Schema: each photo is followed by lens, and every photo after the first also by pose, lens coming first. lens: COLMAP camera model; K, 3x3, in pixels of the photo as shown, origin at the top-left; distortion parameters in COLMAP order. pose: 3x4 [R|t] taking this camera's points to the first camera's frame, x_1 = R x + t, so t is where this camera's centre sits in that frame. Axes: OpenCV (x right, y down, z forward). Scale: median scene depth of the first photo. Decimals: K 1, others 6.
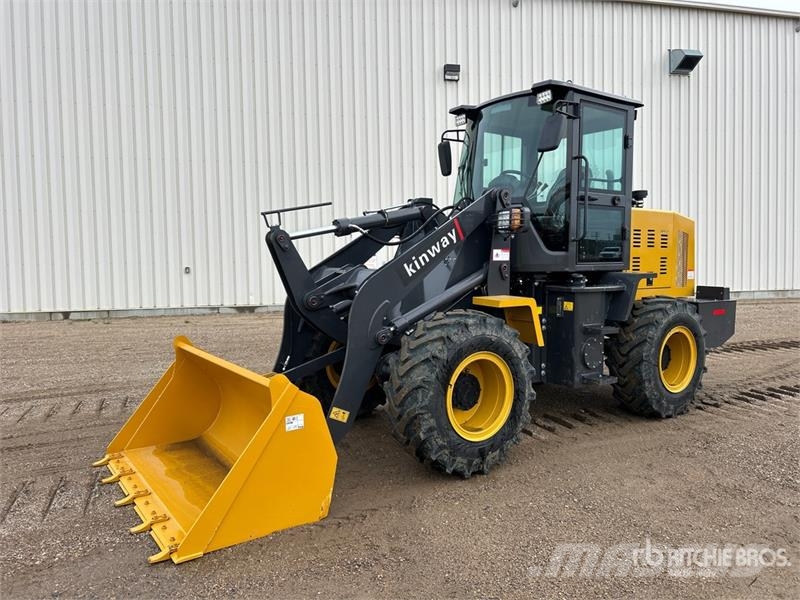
lens RADIAL K [[602.9, 0, 414.6], [0, 602.9, 299.4], [0, 0, 1]] dist [0.038559, -0.002540]
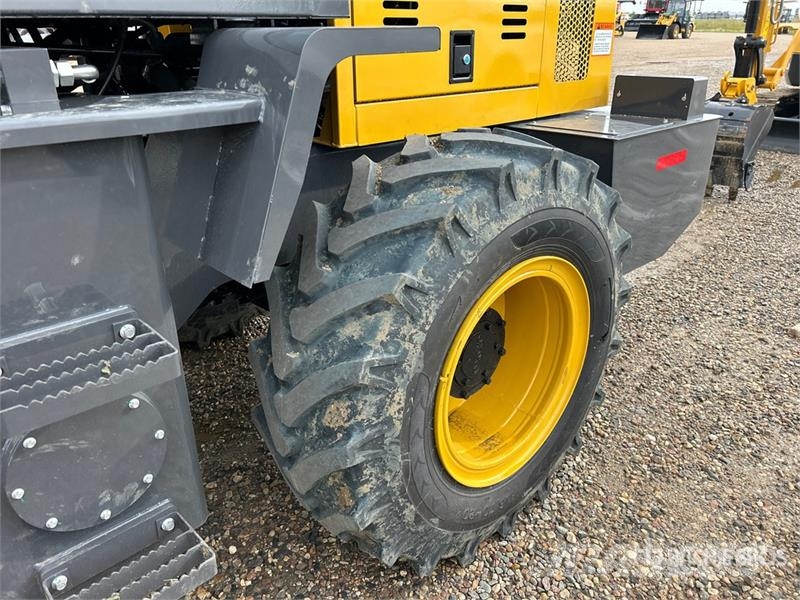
lens RADIAL K [[602.9, 0, 414.6], [0, 602.9, 299.4], [0, 0, 1]] dist [0.038559, -0.002540]
pose [[0.992531, -0.059851, 0.106303, 0.422611], [0.020478, 0.940755, 0.338468, -0.030494], [-0.120263, -0.333763, 0.934954, 0.896147]]
